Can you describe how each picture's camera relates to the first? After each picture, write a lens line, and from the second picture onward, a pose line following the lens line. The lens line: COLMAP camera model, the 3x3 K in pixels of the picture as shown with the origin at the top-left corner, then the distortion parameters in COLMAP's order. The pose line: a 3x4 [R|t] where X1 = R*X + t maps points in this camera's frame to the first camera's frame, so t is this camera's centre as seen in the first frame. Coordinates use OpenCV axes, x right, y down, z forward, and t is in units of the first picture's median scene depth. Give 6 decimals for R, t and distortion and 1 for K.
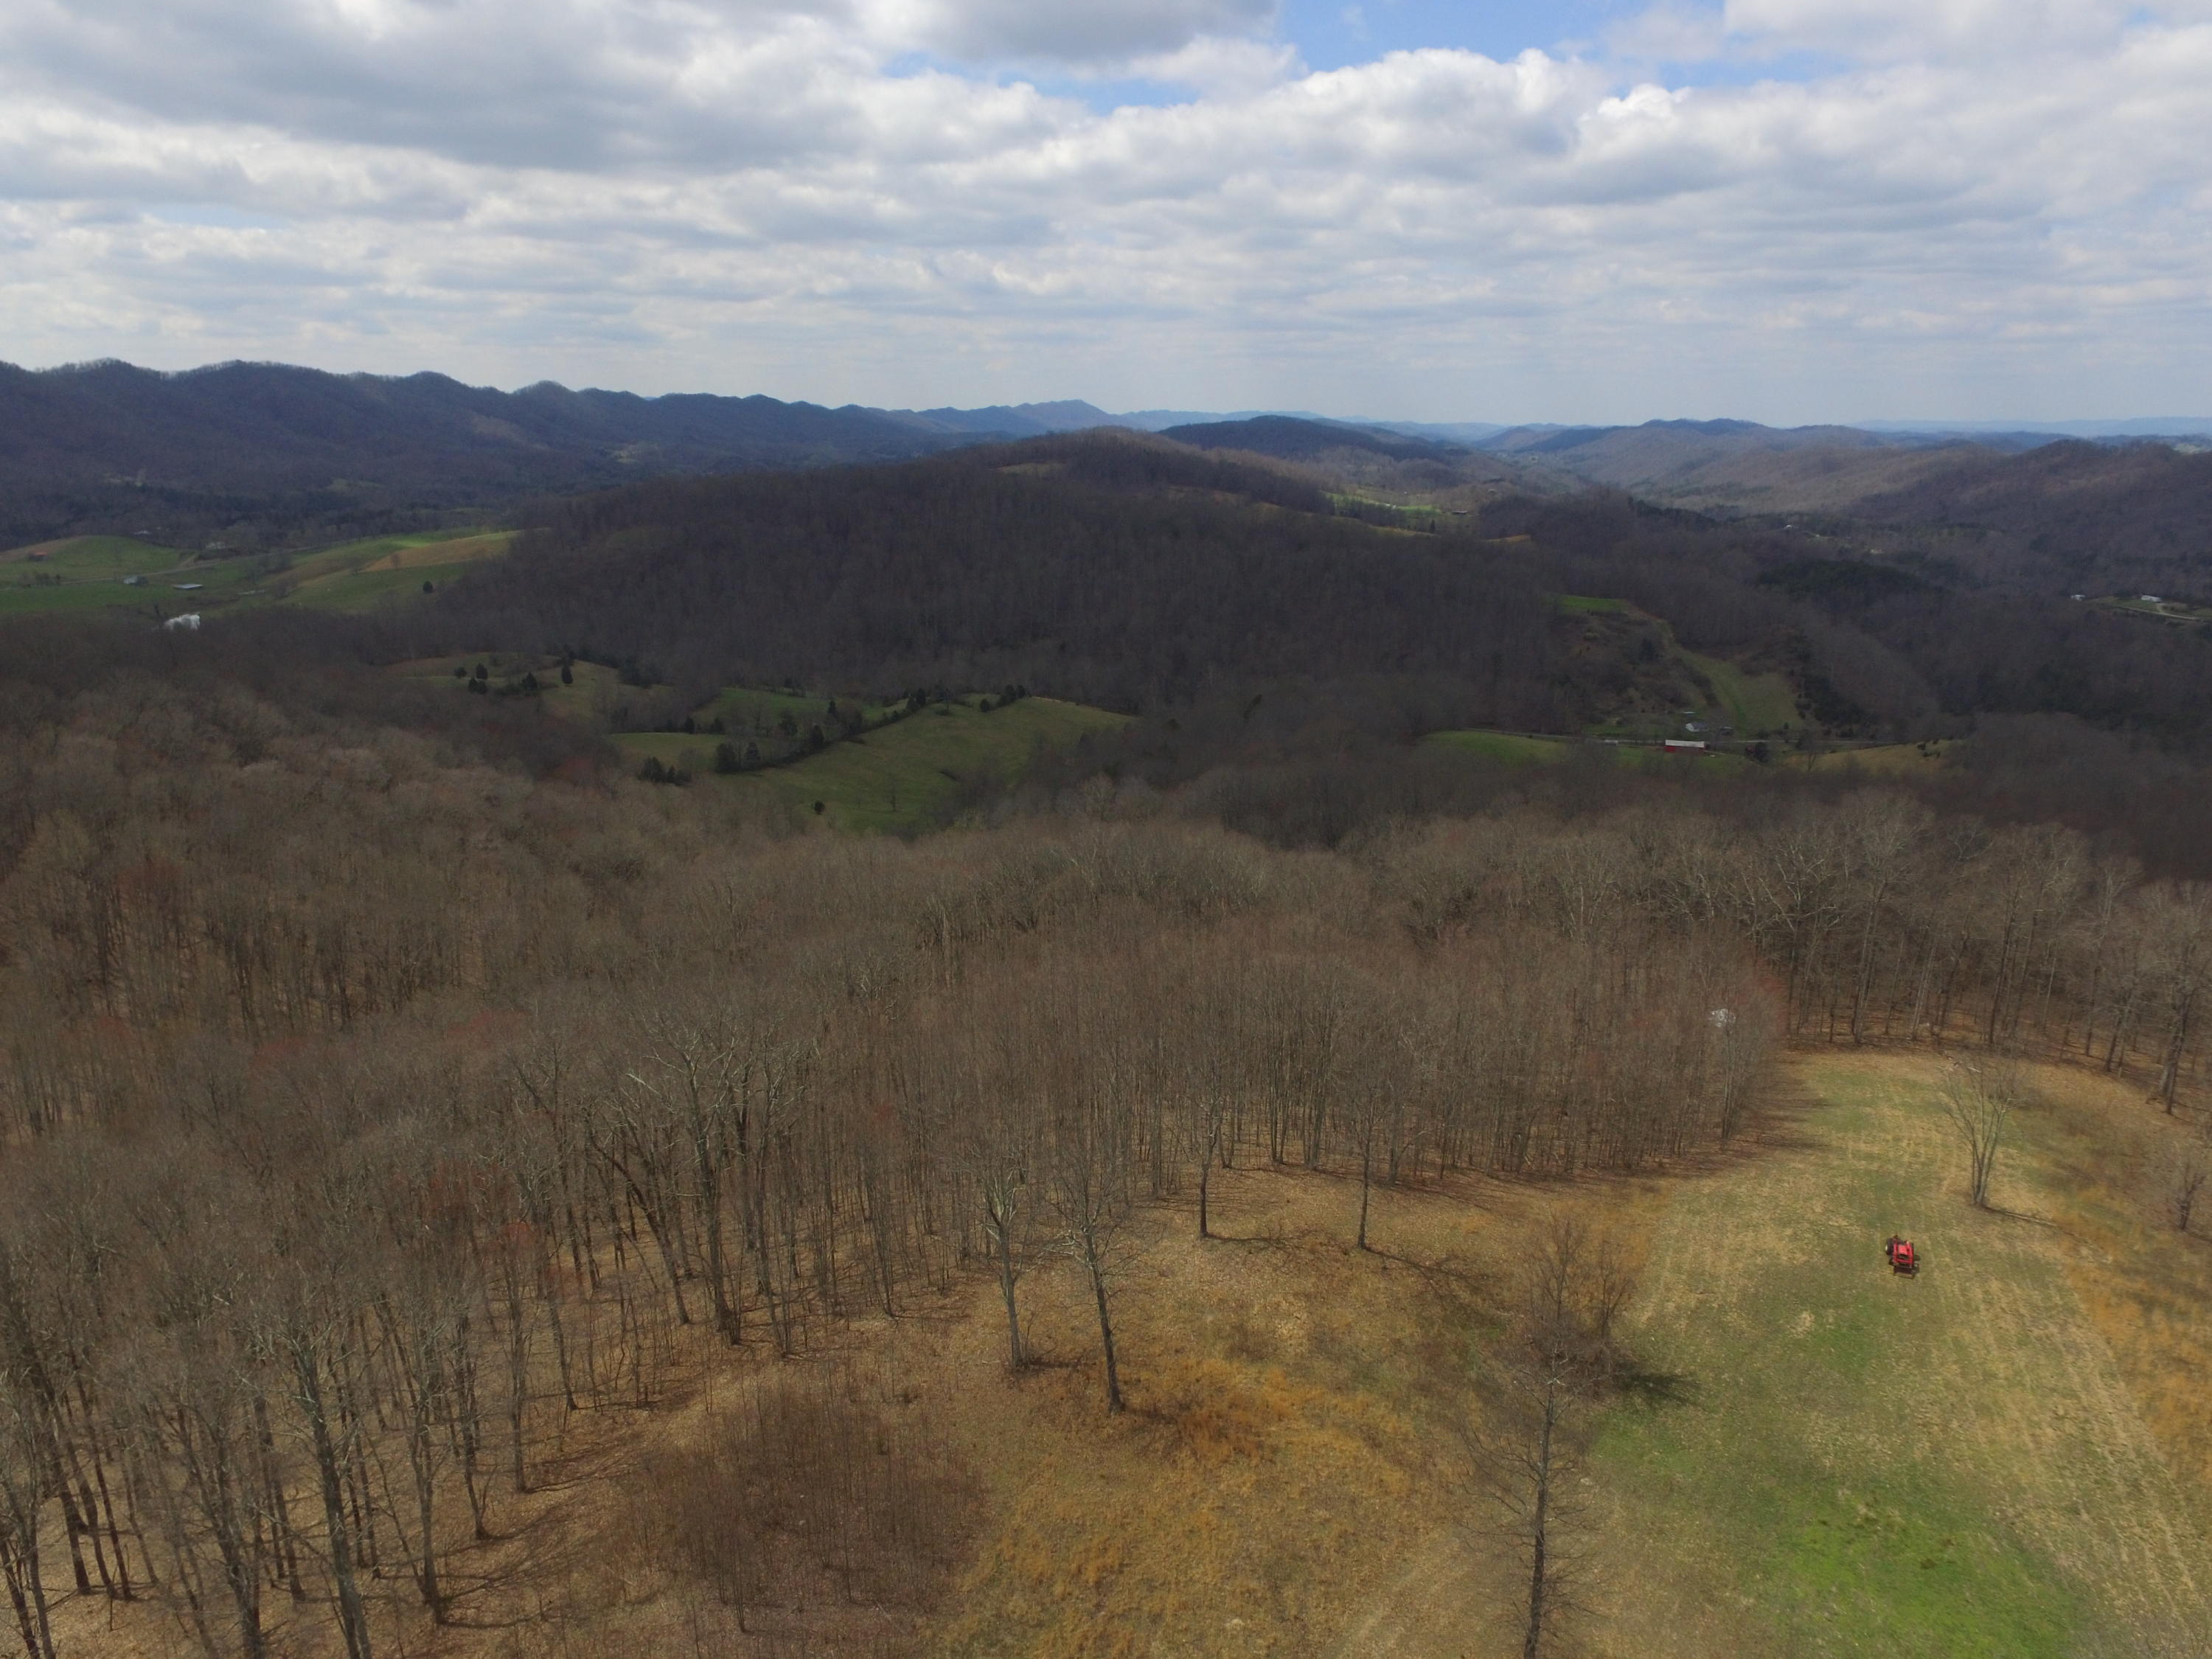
lens RADIAL K [[1486.5, 0, 1106.0], [0, 1486.5, 829.5], [0, 0, 1]] dist [-0.021446, 0.032793]
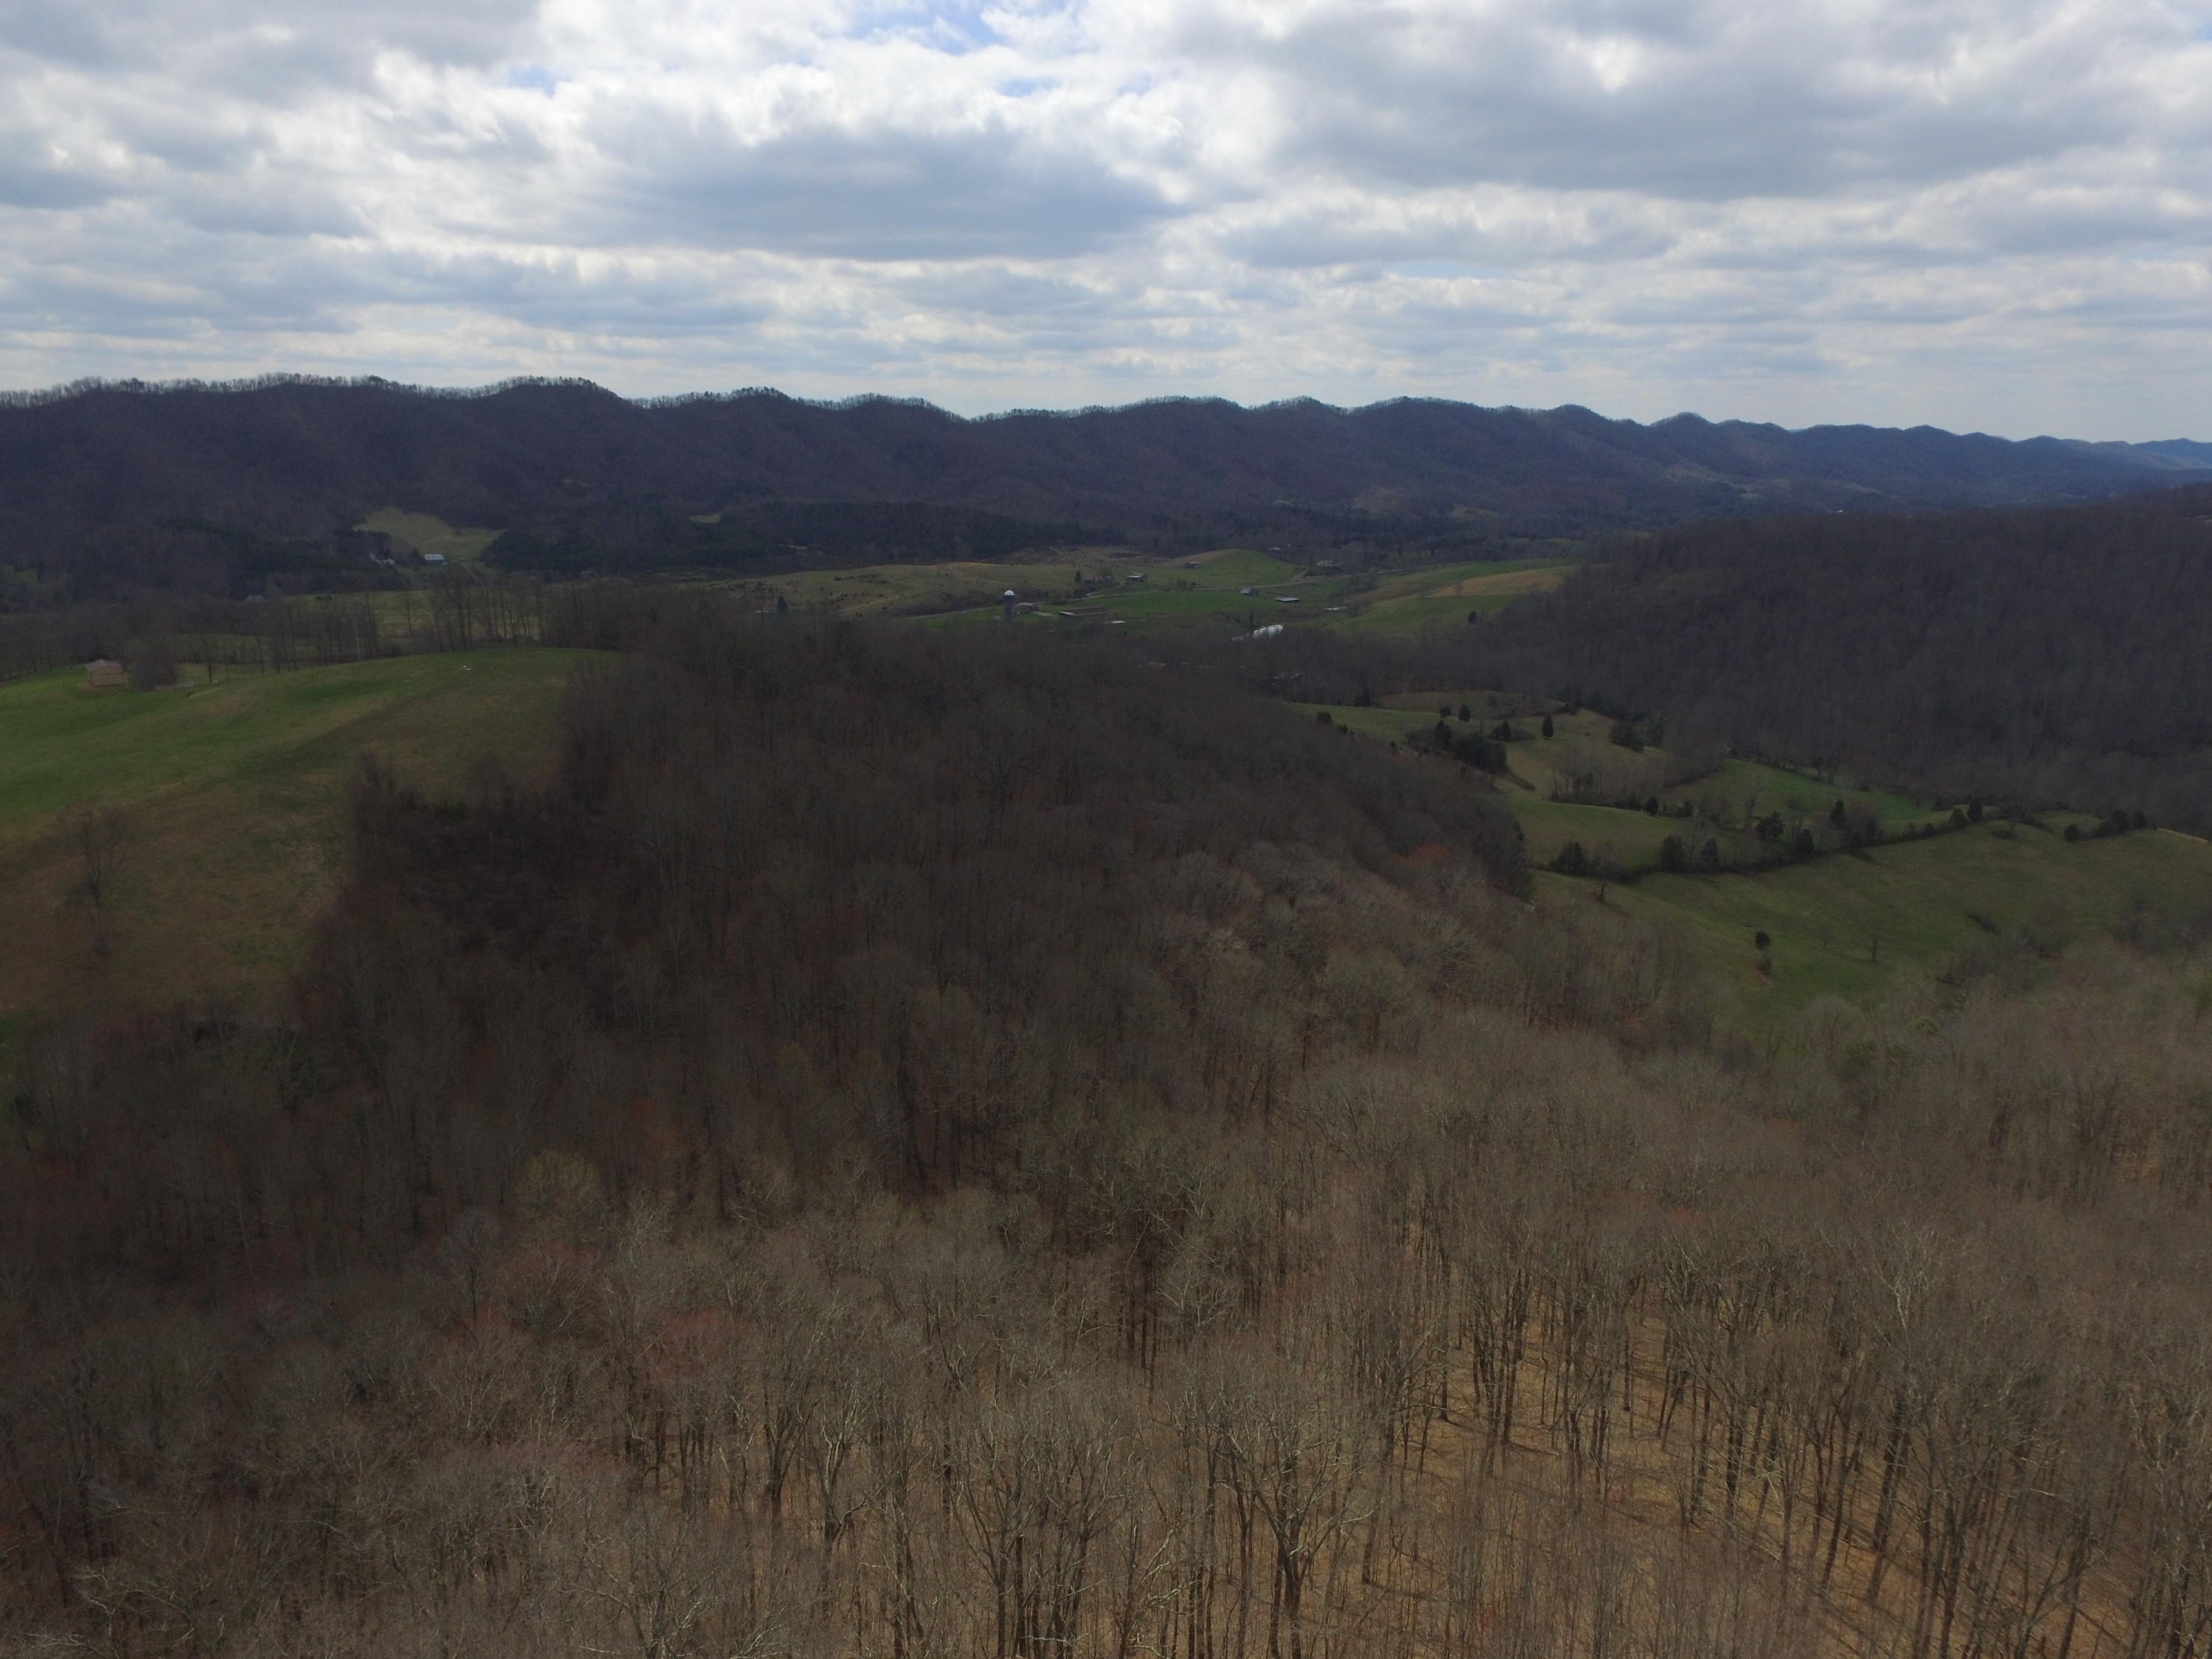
lens RADIAL K [[1469.1, 0, 1237.3], [0, 1469.1, 832.3], [0, 0, 1]] dist [0.026381, 0.036634]
pose [[0.787831, 0.163749, -0.593725, 0.021874], [-0.175477, 0.983732, 0.038468, -0.027330], [0.590365, 0.073879, 0.803748, 0.107368]]
